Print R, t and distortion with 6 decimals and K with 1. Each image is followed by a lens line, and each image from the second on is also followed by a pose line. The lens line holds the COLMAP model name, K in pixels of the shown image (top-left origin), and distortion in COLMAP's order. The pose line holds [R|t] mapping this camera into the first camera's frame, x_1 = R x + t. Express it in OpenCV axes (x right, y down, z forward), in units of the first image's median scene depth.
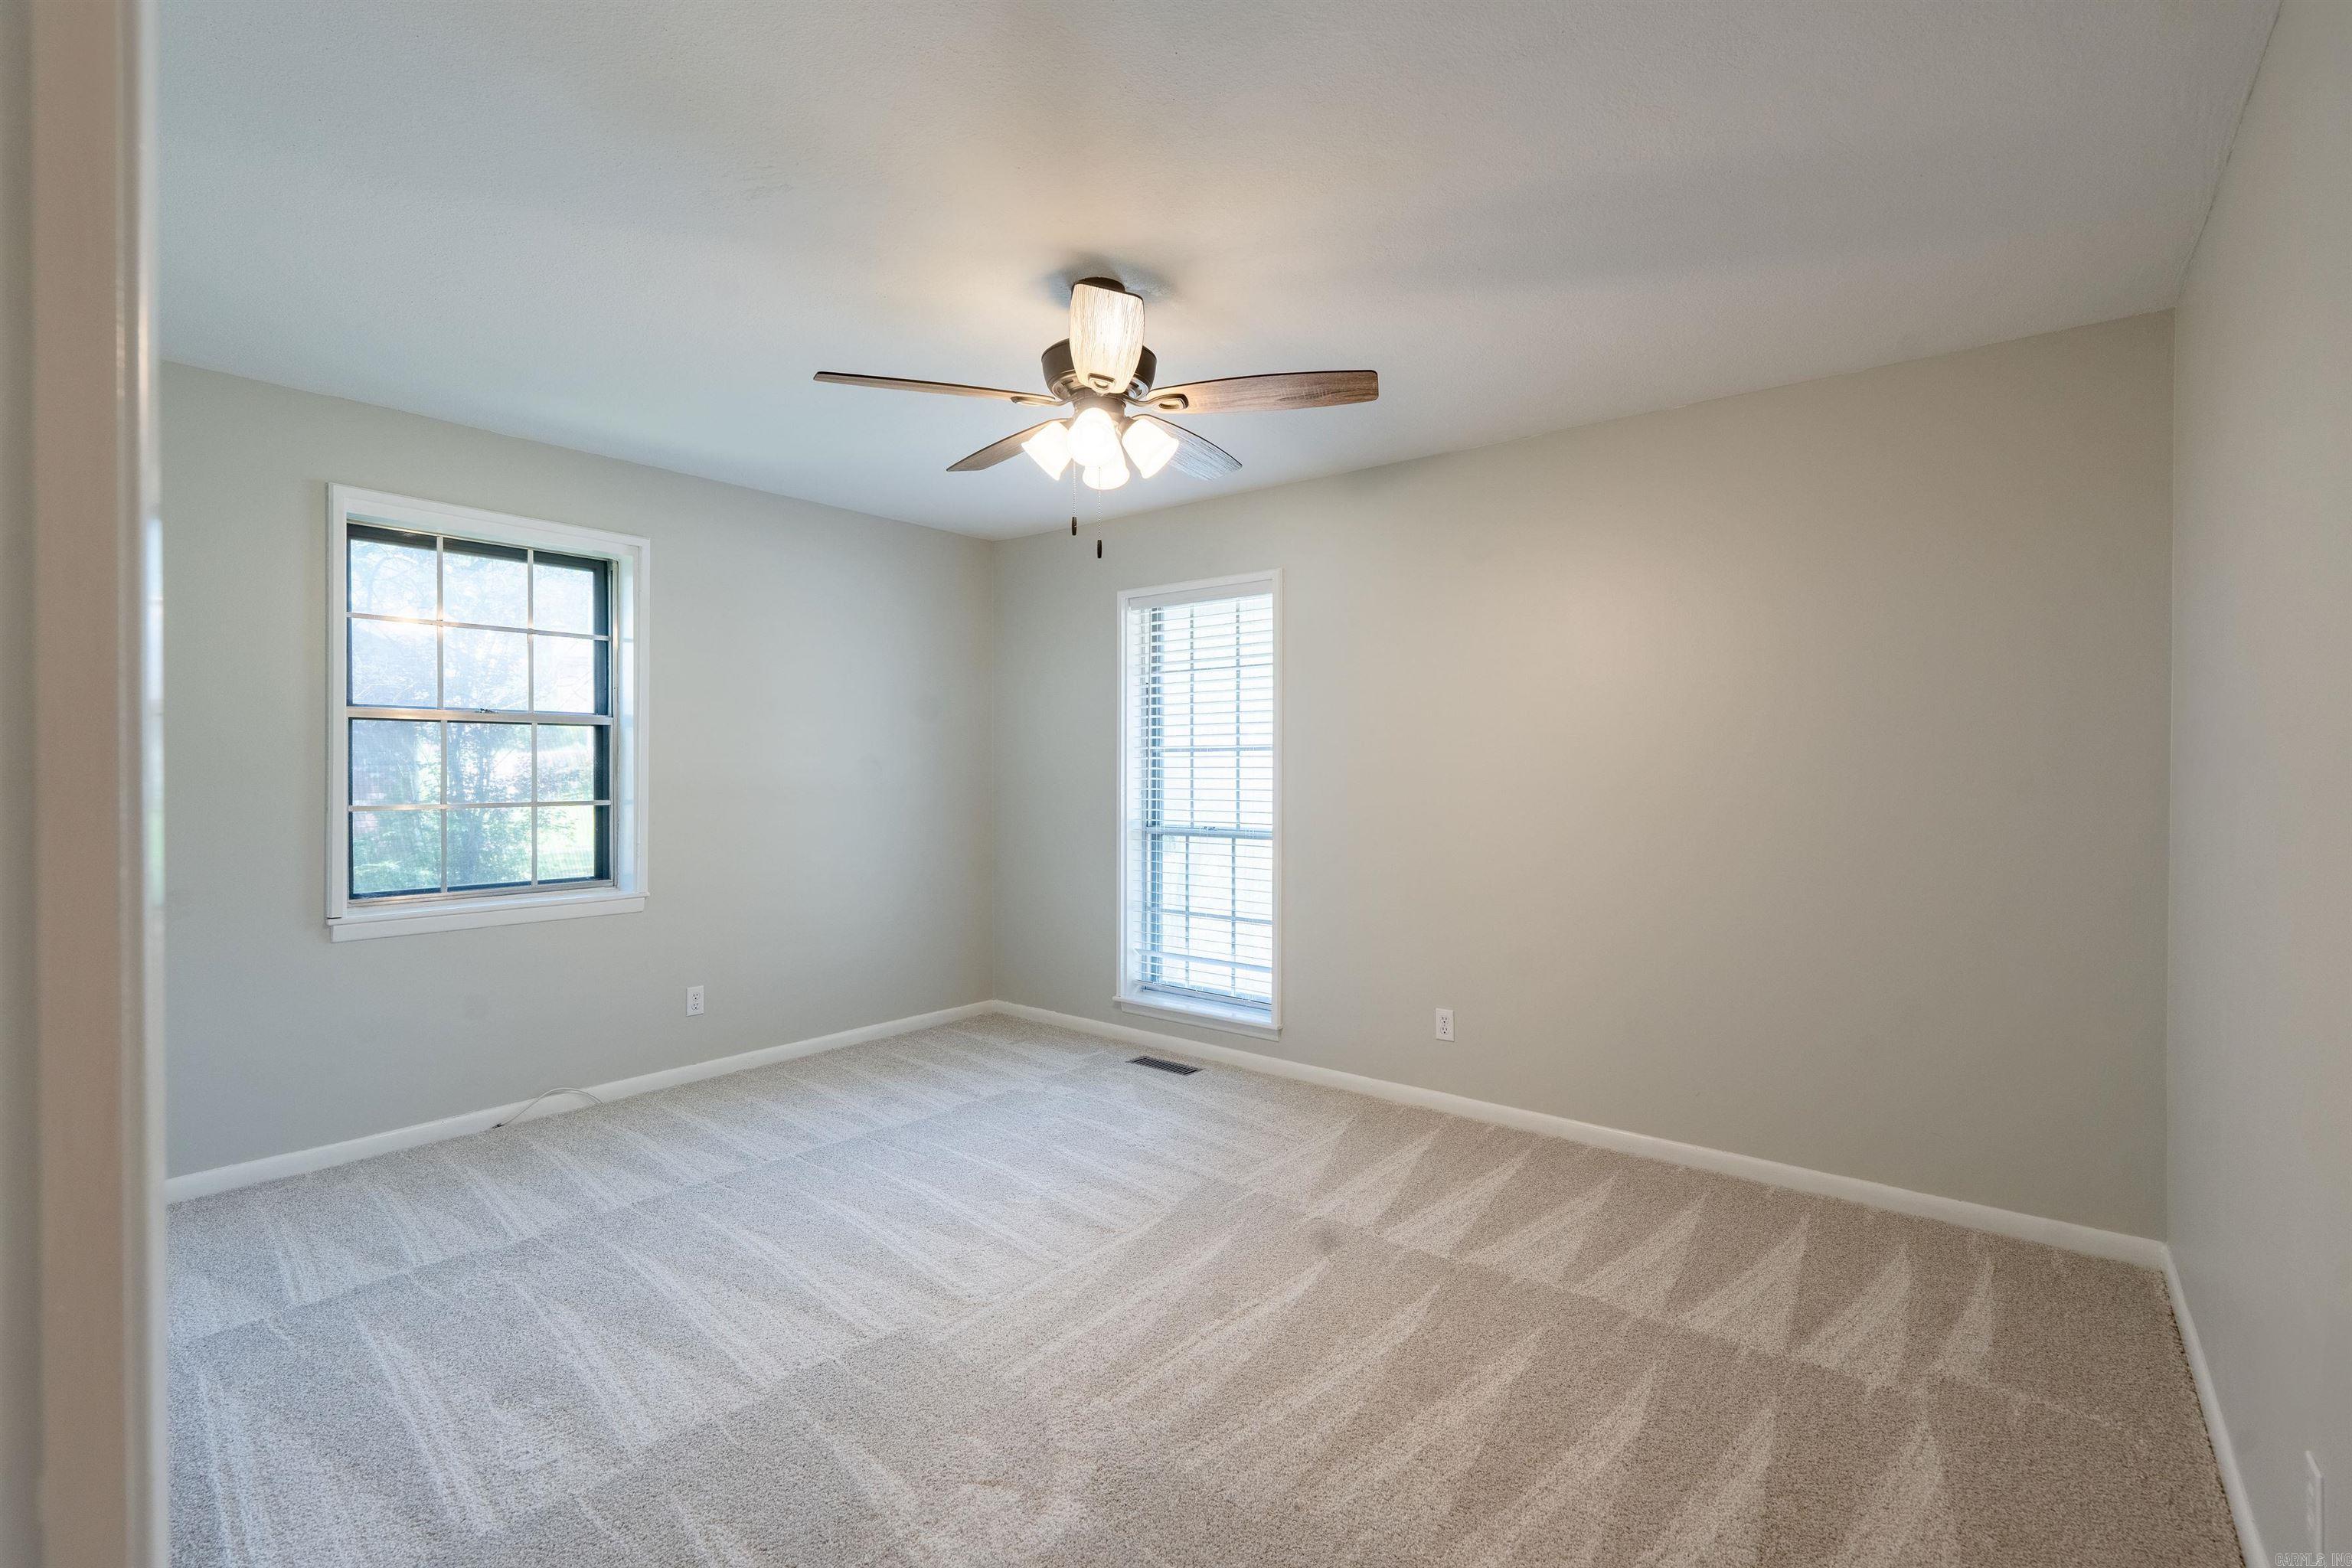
lens RADIAL K [[1068.5, 0, 1169.4], [0, 1068.5, 781.1], [0, 0, 1]] dist [-0.008269, 0.004594]
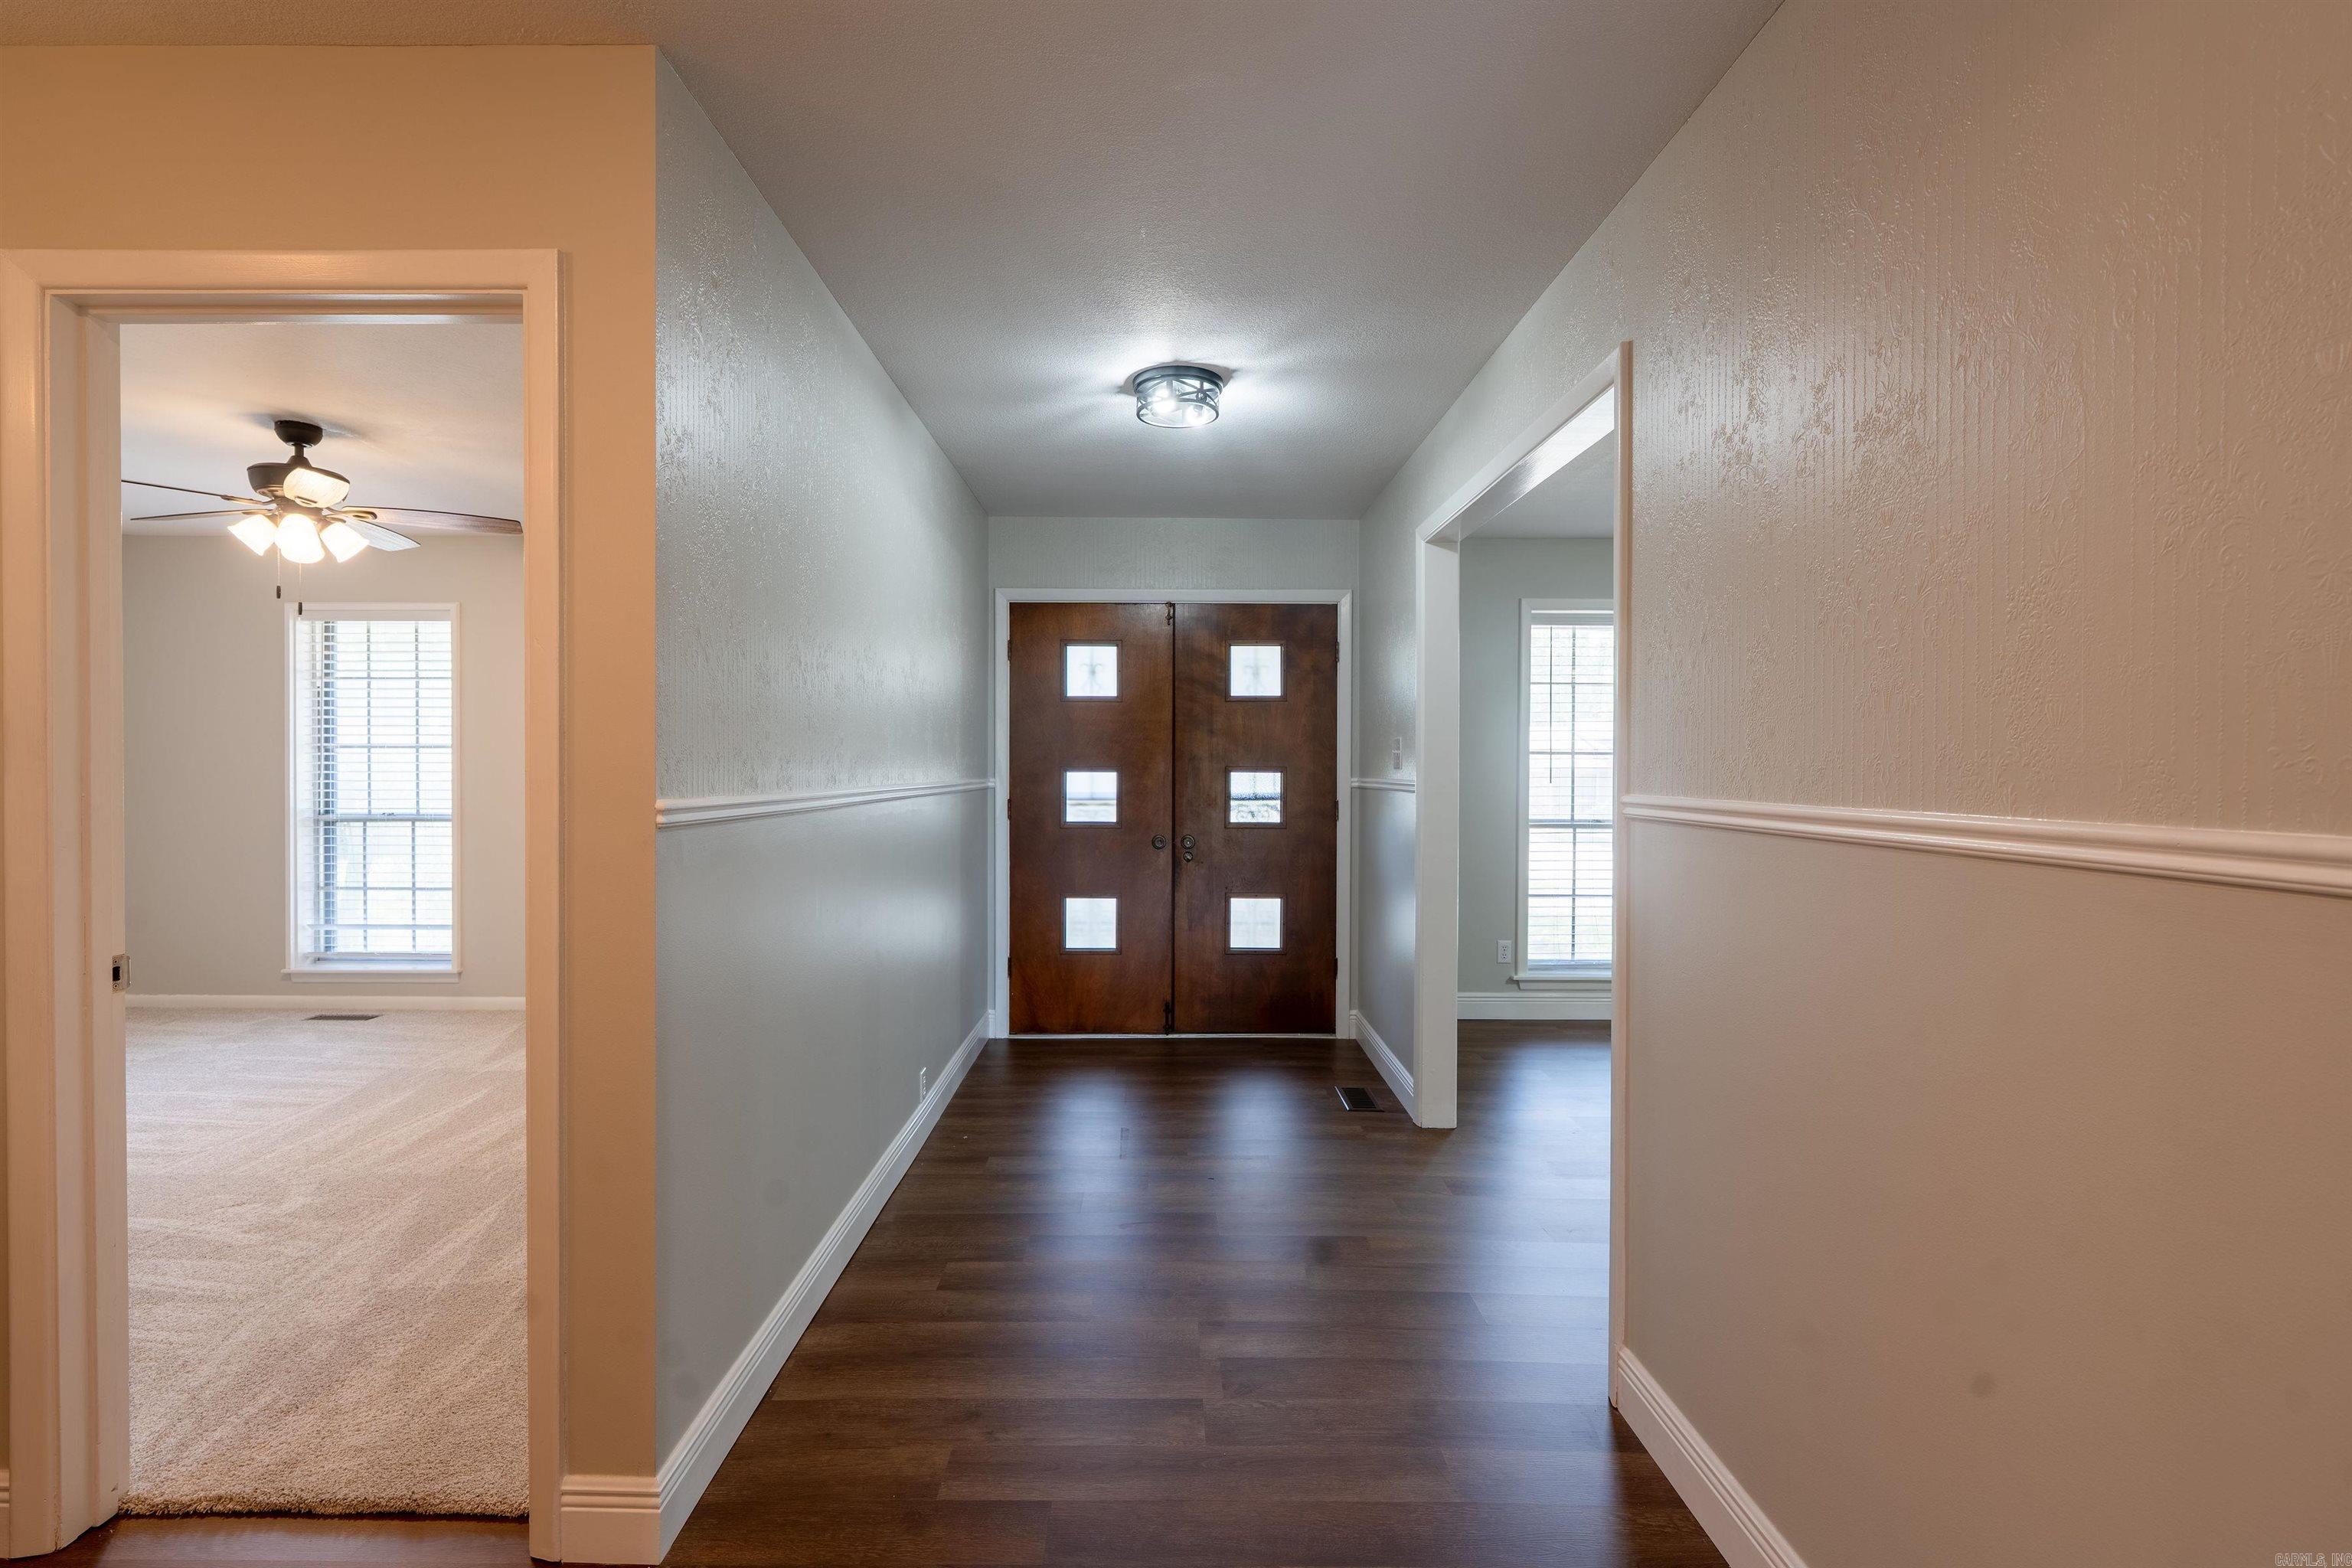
lens RADIAL K [[1068.5, 0, 1160.8], [0, 1068.5, 777.7], [0, 0, 1]] dist [-0.008269, 0.004594]
pose [[0.780141, -0.004840, 0.625585, -0.034454], [0.004751, 0.999987, 0.001812, 0.006273], [-0.625586, 0.001559, 0.780154, -0.476060]]
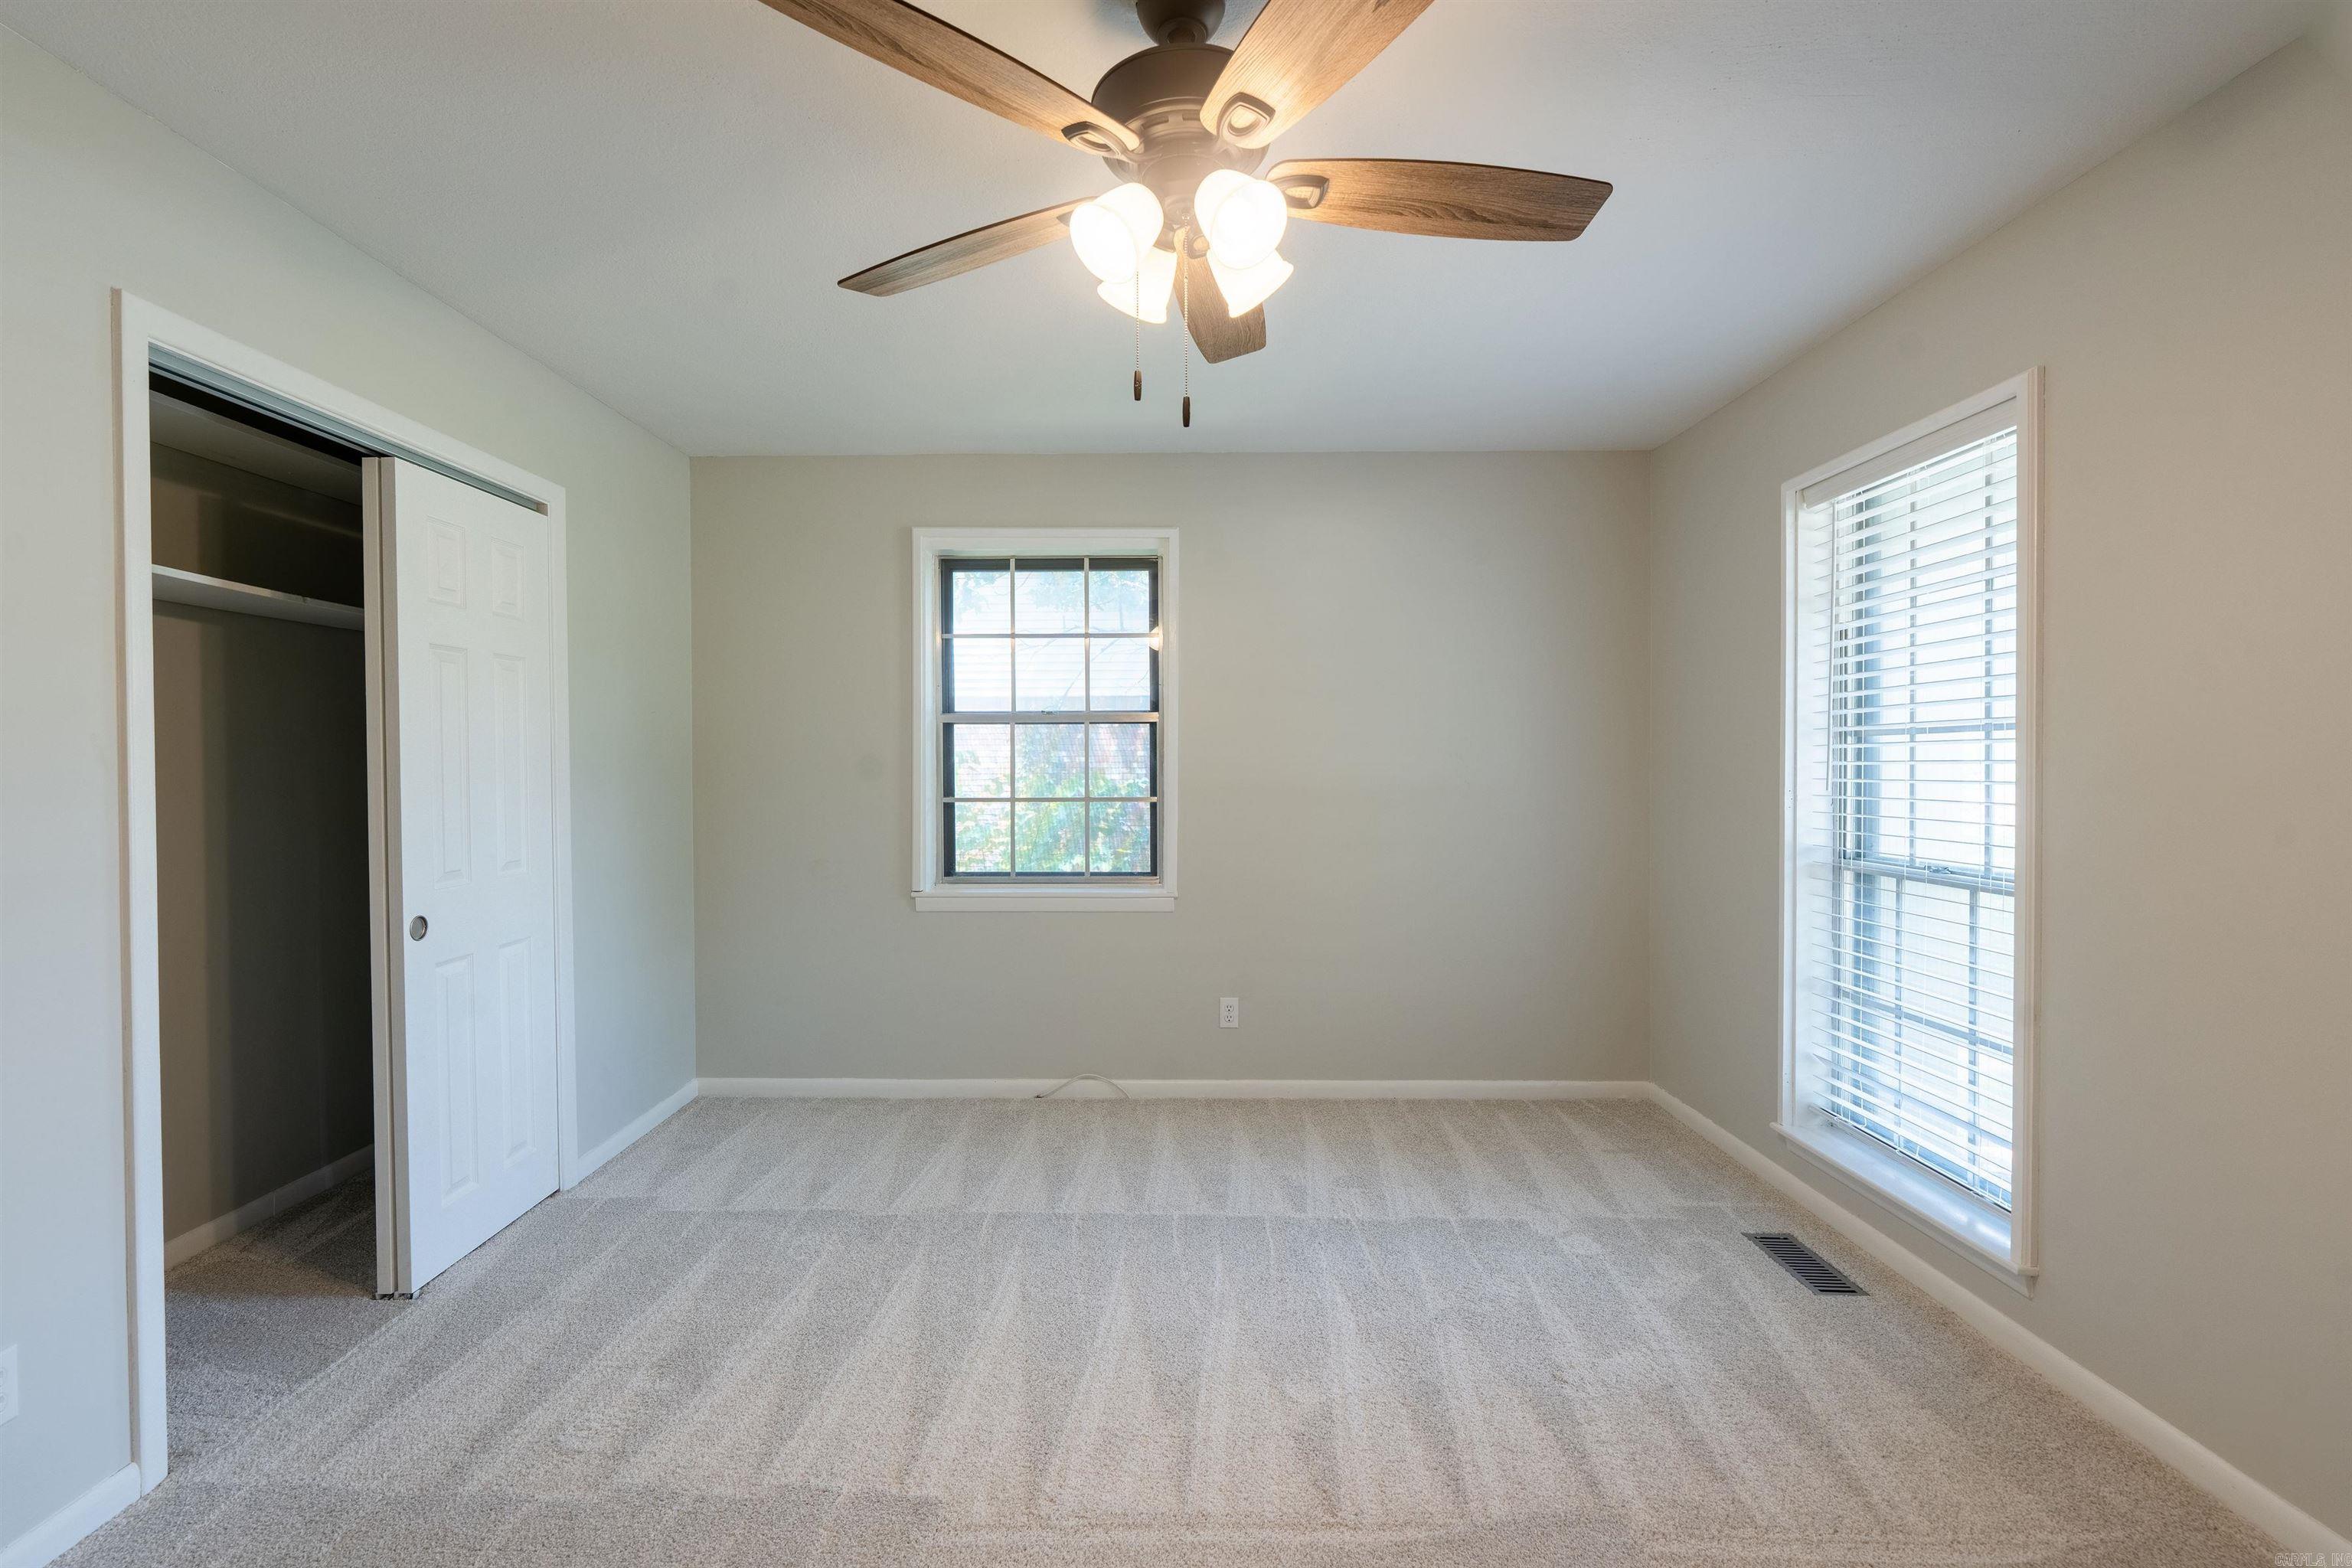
lens RADIAL K [[1068.5, 0, 1150.3], [0, 1068.5, 776.3], [0, 0, 1]] dist [-0.008269, 0.004594]
pose [[0.615579, 0.007086, -0.788043, 0.240139], [-0.005985, 0.999973, 0.004316, -0.005105], [0.788052, 0.002059, 0.615605, 0.350518]]
